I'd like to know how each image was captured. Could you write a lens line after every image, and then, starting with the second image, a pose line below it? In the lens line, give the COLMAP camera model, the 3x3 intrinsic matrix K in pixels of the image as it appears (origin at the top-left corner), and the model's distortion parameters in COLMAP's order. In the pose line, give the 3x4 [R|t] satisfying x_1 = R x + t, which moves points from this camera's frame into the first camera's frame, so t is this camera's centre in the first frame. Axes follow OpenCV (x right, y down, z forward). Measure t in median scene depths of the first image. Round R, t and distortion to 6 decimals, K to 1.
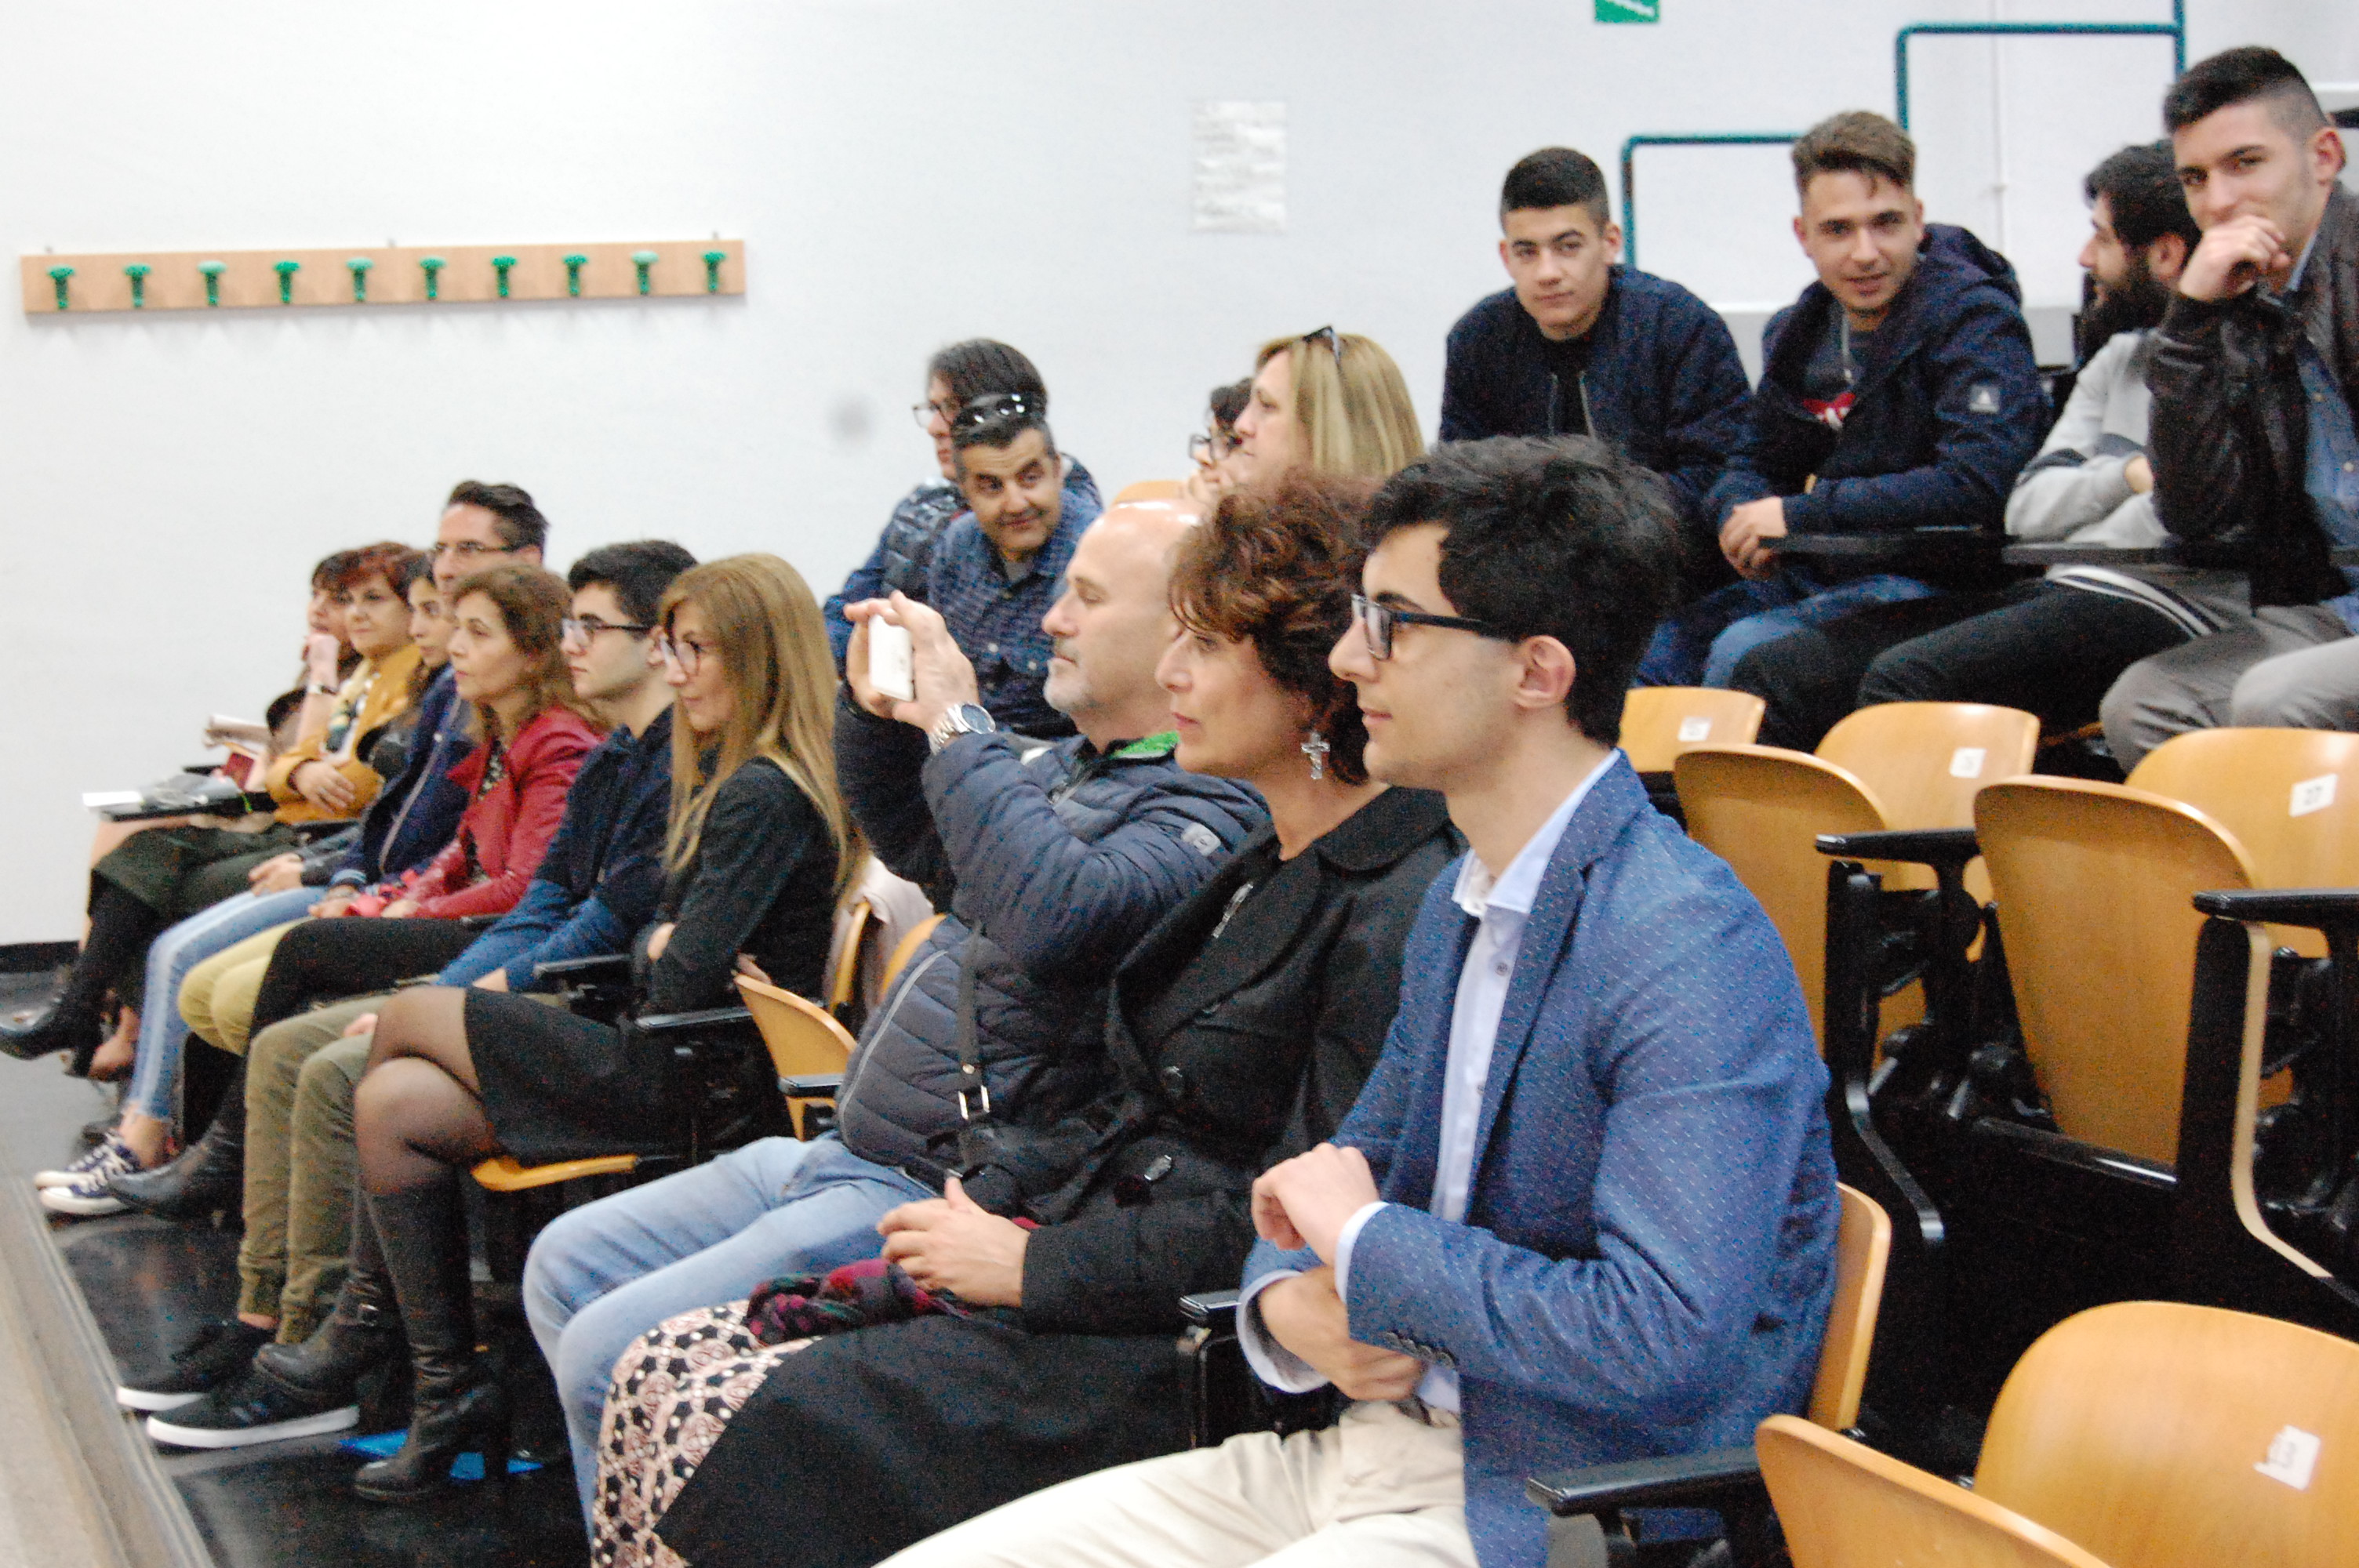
lens RADIAL K [[4081.0, 0, 1180.0], [0, 4081.0, 790.3], [0, 0, 1]] dist [0.022013, 0.000000]
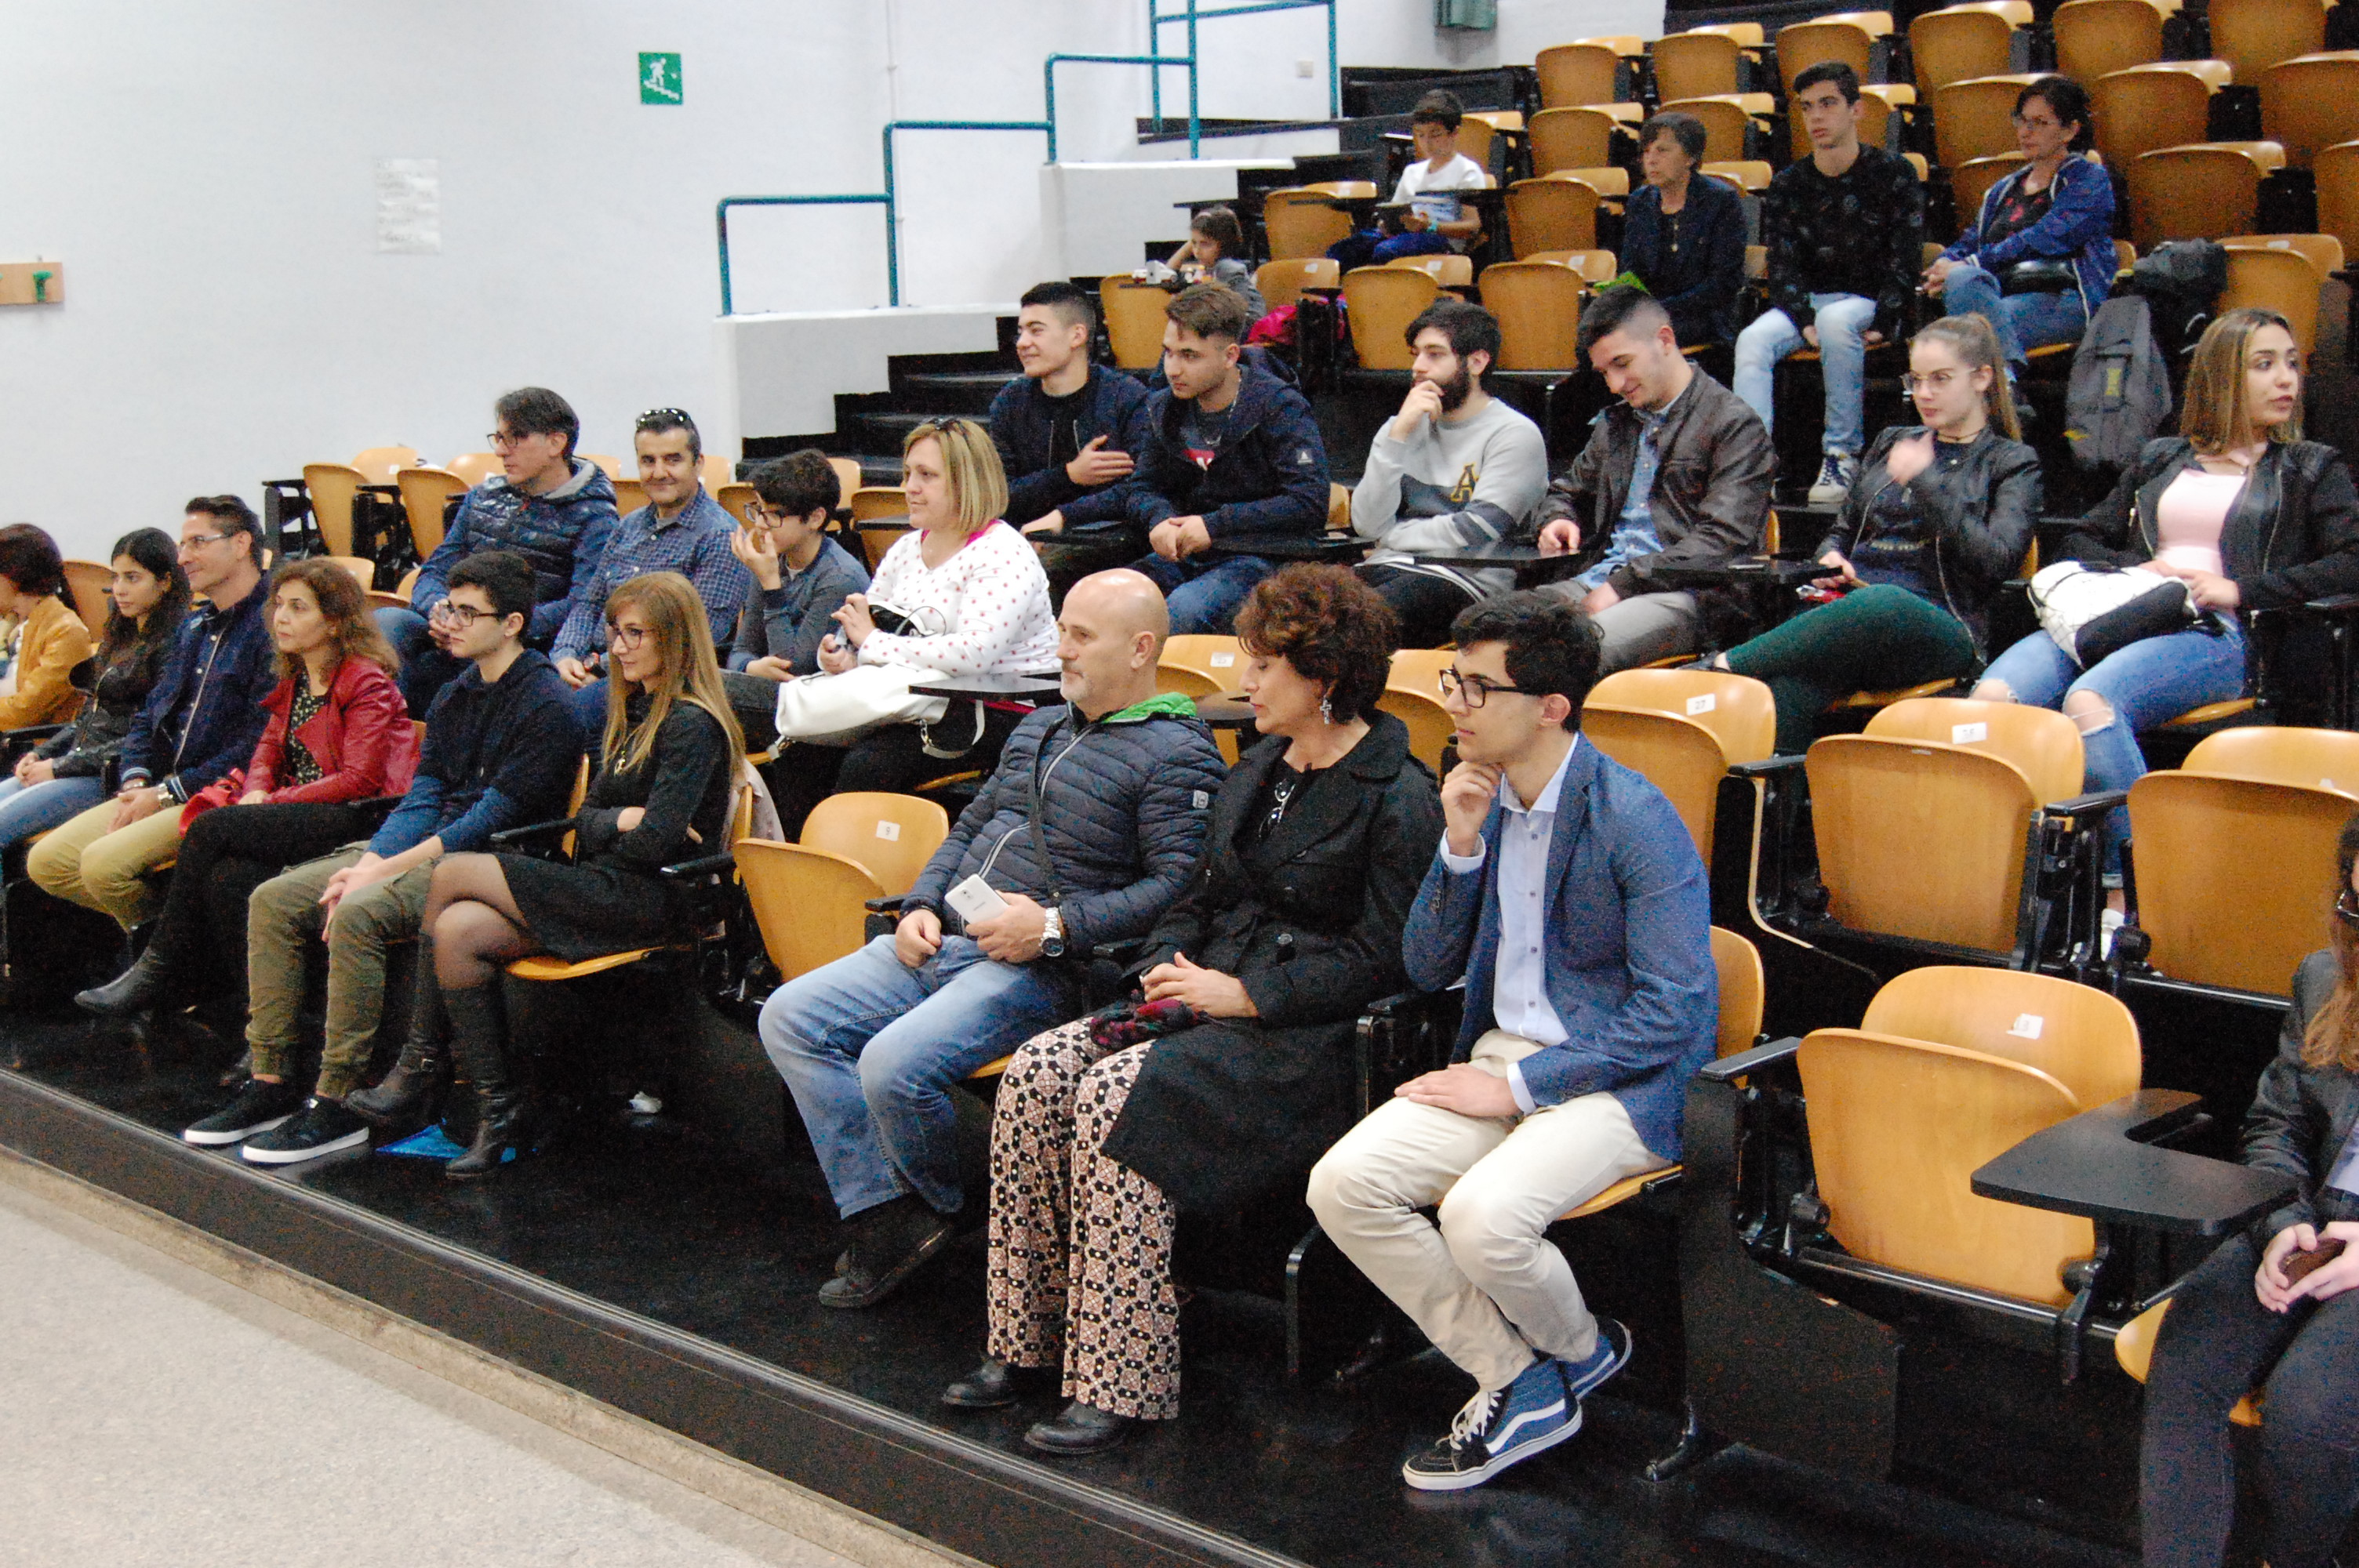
lens RADIAL K [[3120.7, 0, 1179.5], [0, 3120.7, 780.3], [0, 0, 1]] dist [-0.009559, 0.000000]
pose [[0.920226, -0.057727, 0.387108, -0.324604], [0.033331, 0.997029, 0.069448, -0.044791], [-0.389967, -0.051005, 0.919415, -0.169960]]
